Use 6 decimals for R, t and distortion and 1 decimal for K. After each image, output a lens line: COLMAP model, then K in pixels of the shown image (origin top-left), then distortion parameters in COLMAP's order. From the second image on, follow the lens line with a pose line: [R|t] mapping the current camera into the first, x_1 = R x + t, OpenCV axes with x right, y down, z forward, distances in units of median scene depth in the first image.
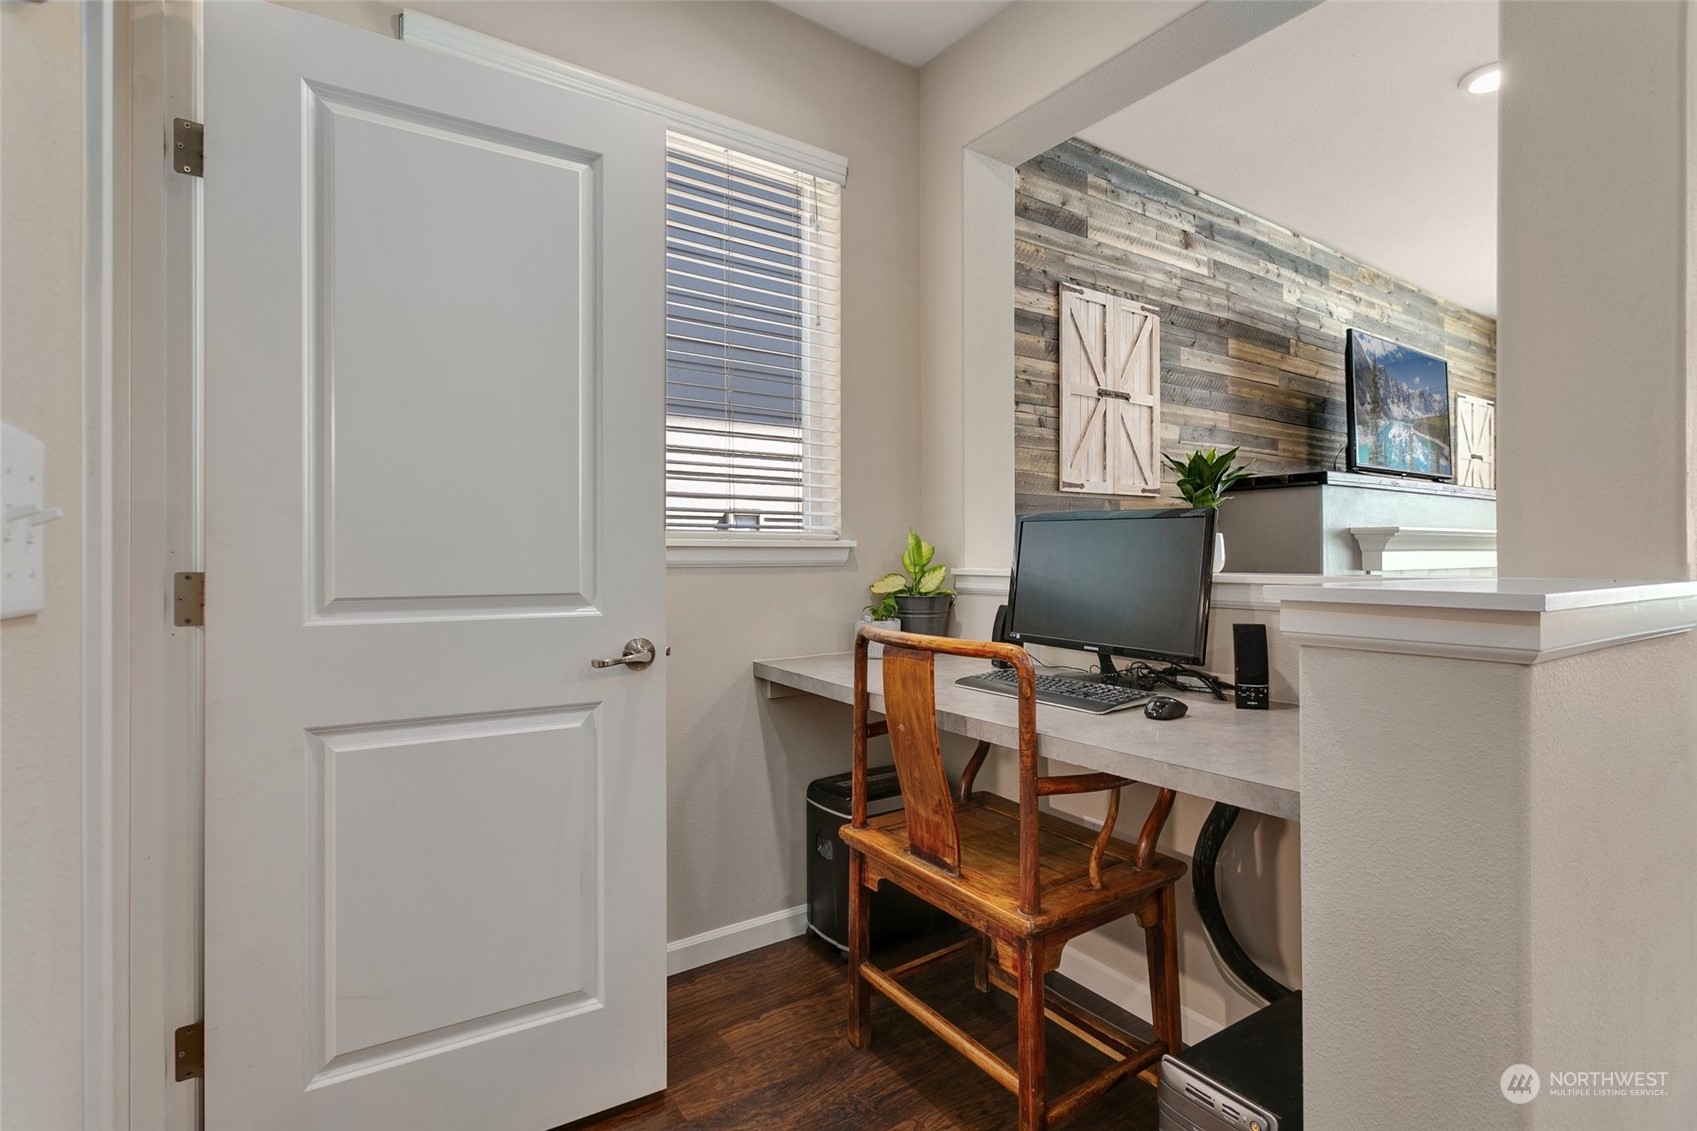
lens RADIAL K [[803.7, 0, 851.4], [0, 803.7, 556.5], [0, 0, 1]] dist [0.001867, 0.000802]
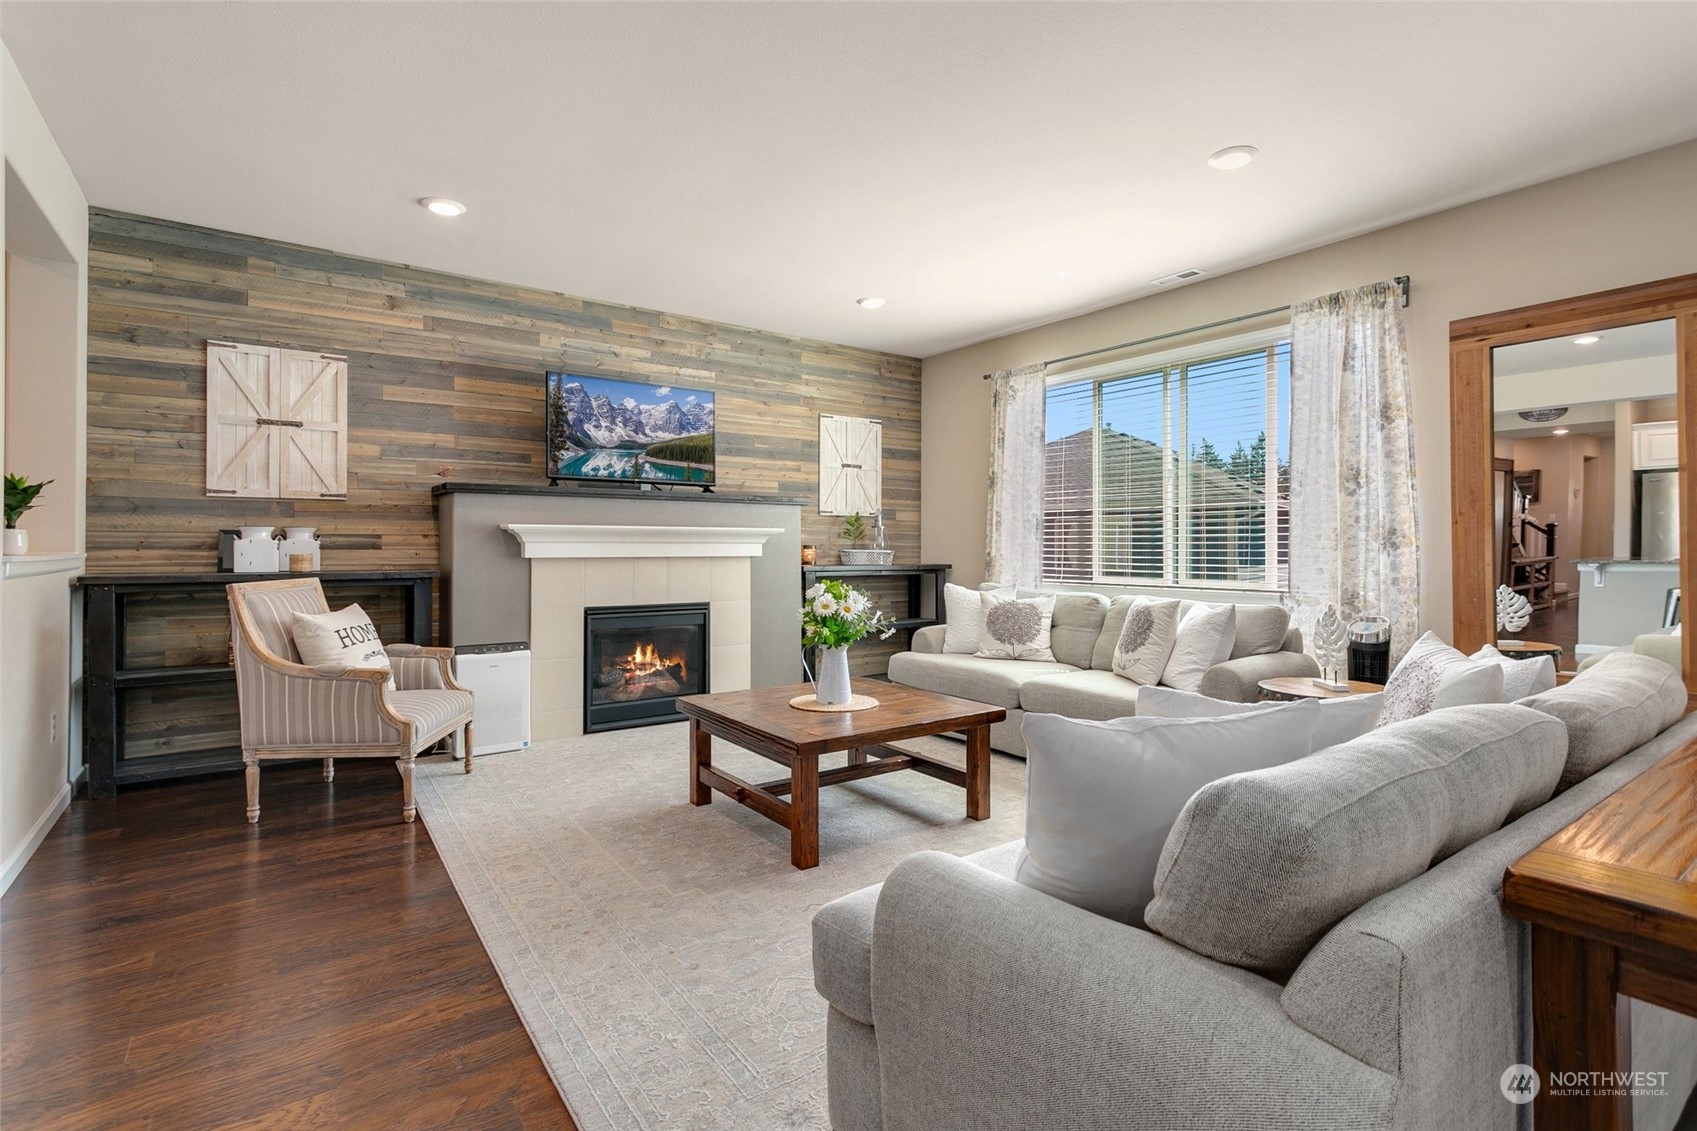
lens RADIAL K [[803.7, 0, 864.9], [0, 803.7, 543.5], [0, 0, 1]] dist [0.001867, 0.000802]
pose [[0.999323, 0.003228, 0.036652, 1.185653], [-0.003053, 0.999984, -0.004831, 0.000737], [-0.036667, 0.004716, 0.999316, -0.343864]]
